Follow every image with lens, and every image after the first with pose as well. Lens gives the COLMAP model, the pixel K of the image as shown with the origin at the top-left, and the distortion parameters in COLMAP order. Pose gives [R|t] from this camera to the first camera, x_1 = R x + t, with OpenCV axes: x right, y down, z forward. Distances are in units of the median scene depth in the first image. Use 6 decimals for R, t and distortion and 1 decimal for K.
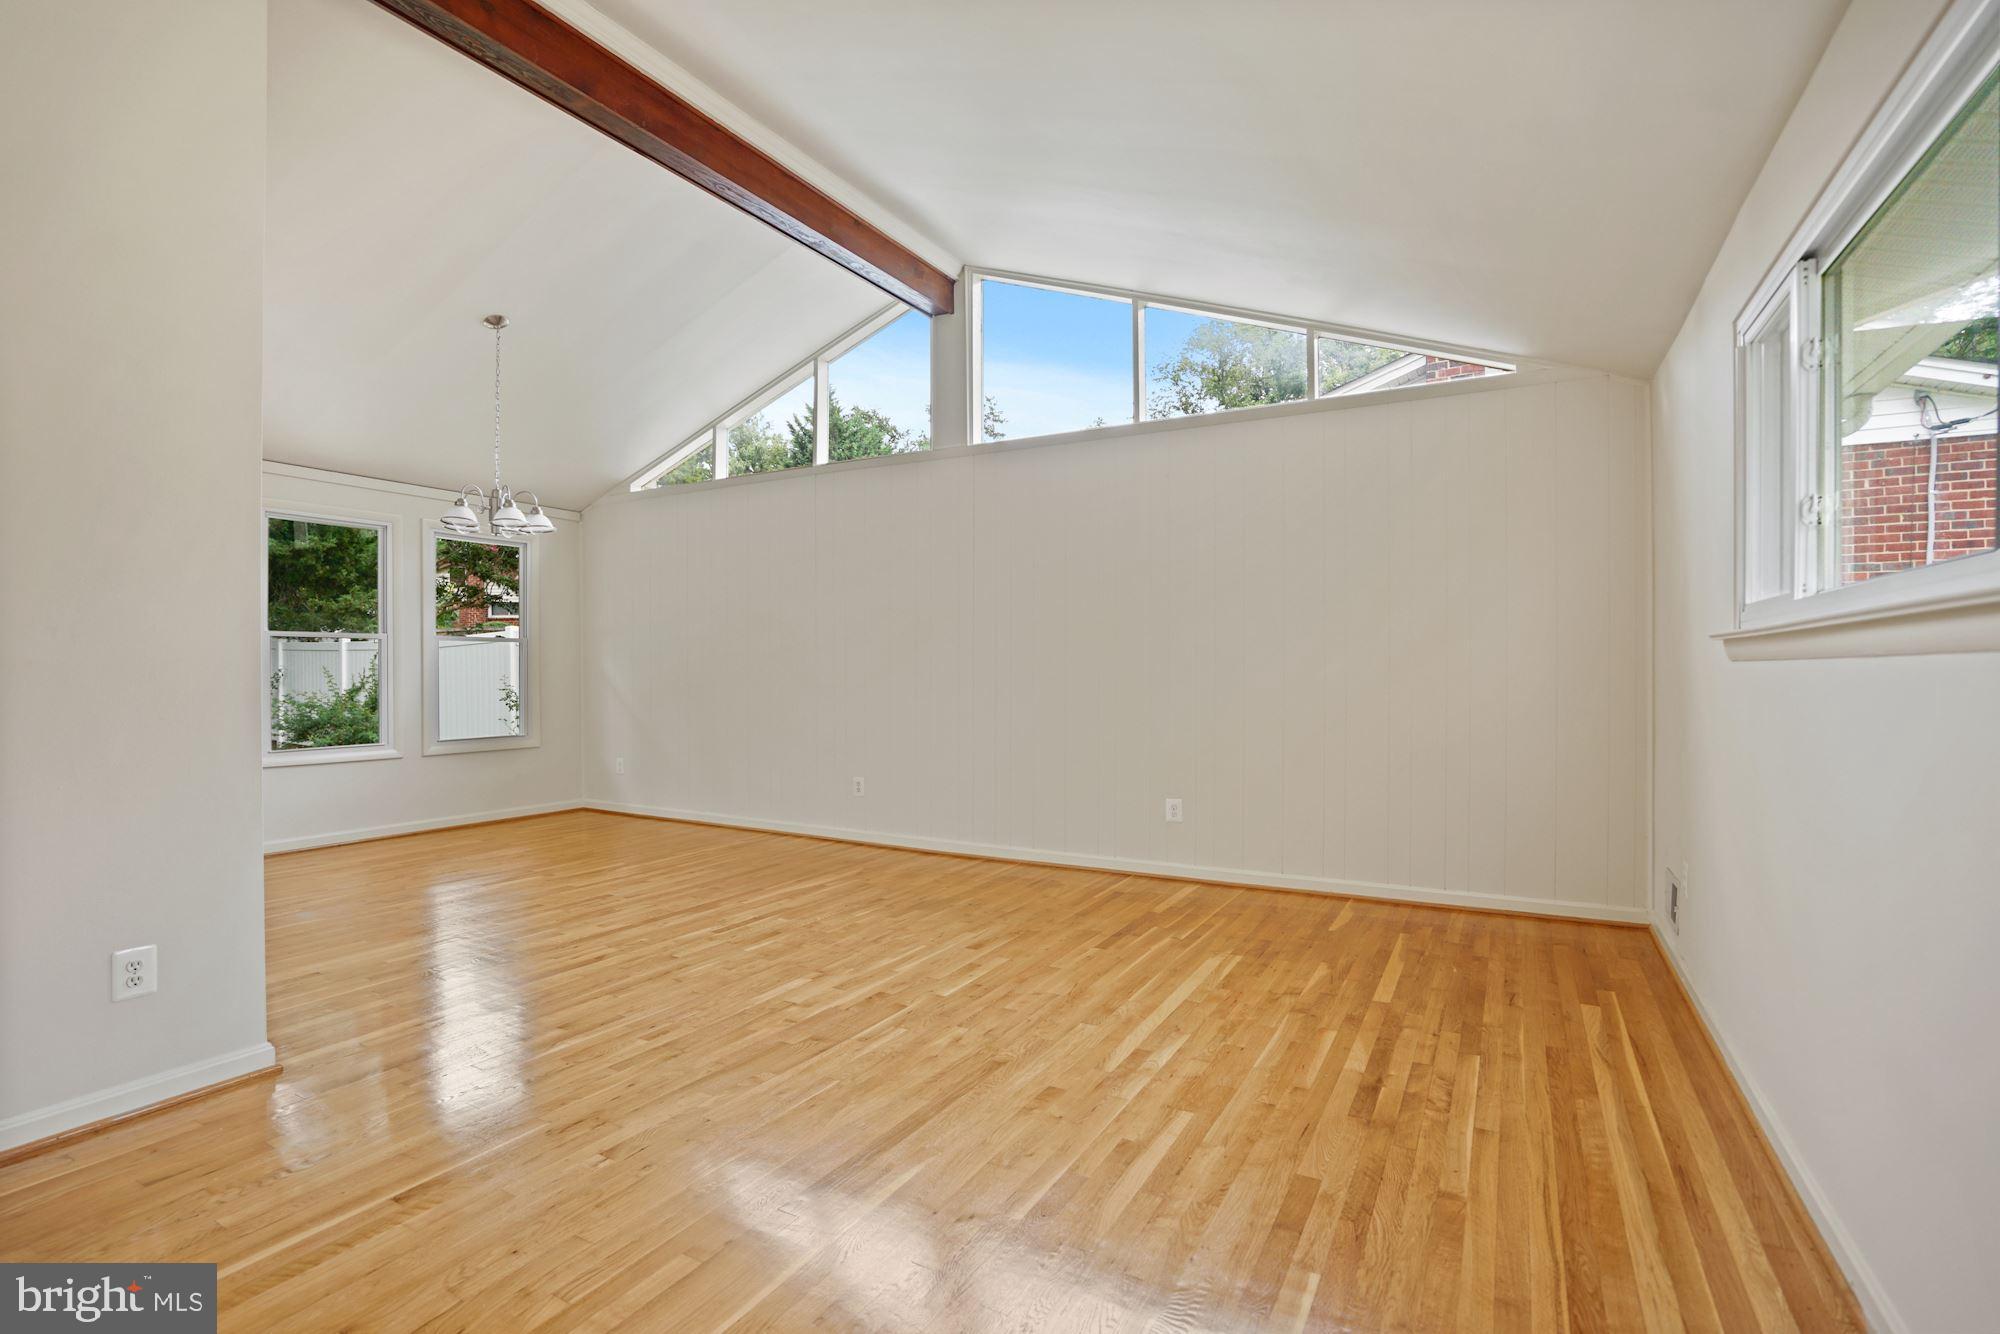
lens RADIAL K [[925.3, 0, 1006.7], [0, 925.3, 650.6], [0, 0, 1]] dist [-0.013235, 0.000774]
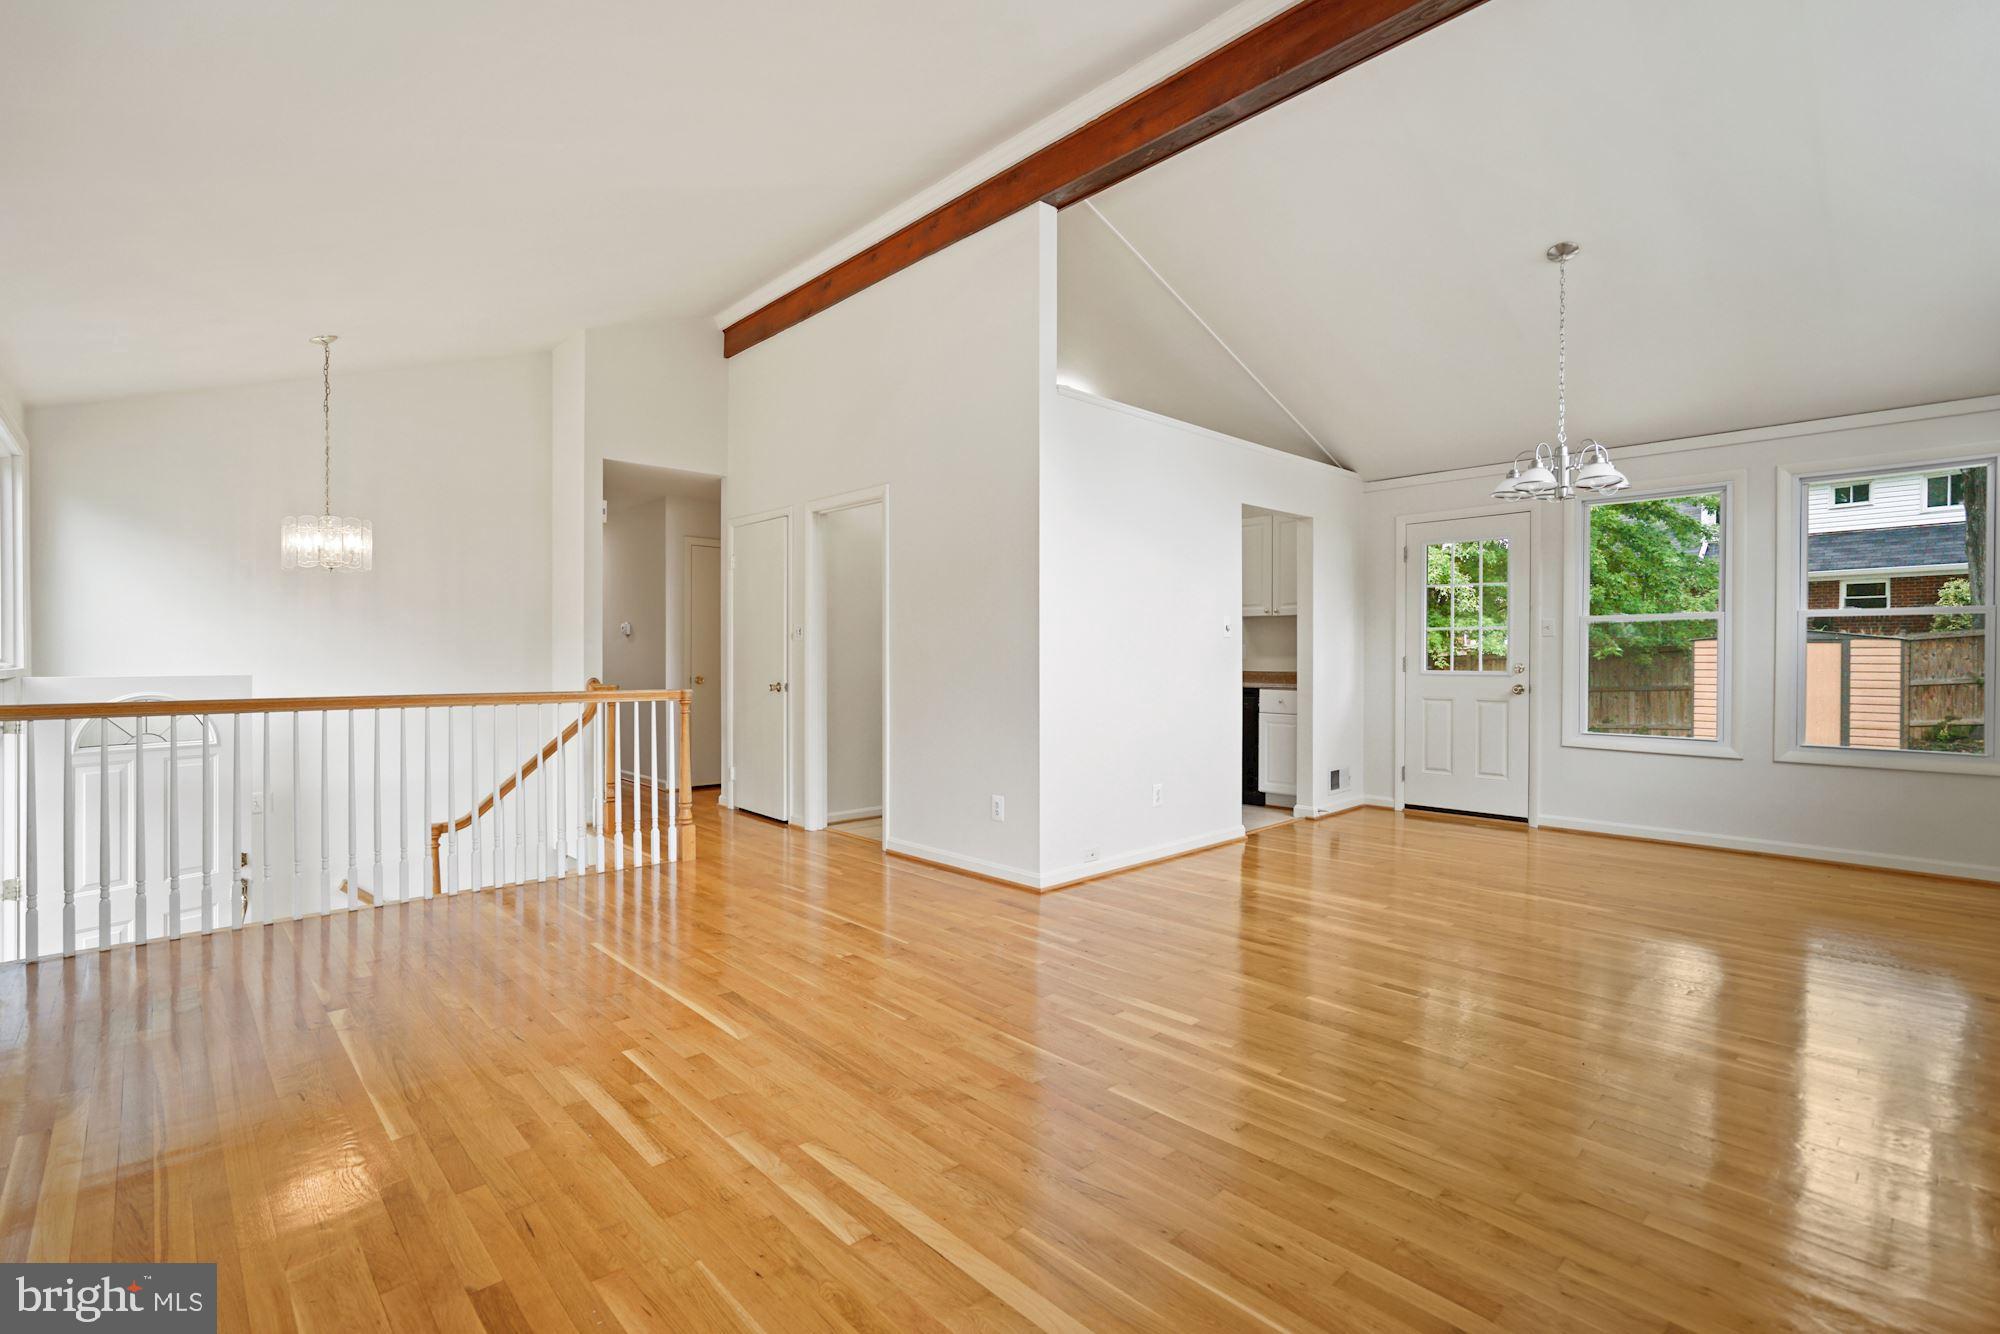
lens RADIAL K [[899.0, 0, 951.2], [0, 899.0, 644.8], [0, 0, 1]] dist [-0.001993, 0.000091]
pose [[-0.321462, -0.011993, -0.946847, 0.860038], [0.019274, 0.999630, -0.019205, 0.035707], [0.946726, -0.024423, -0.321112, 1.454241]]
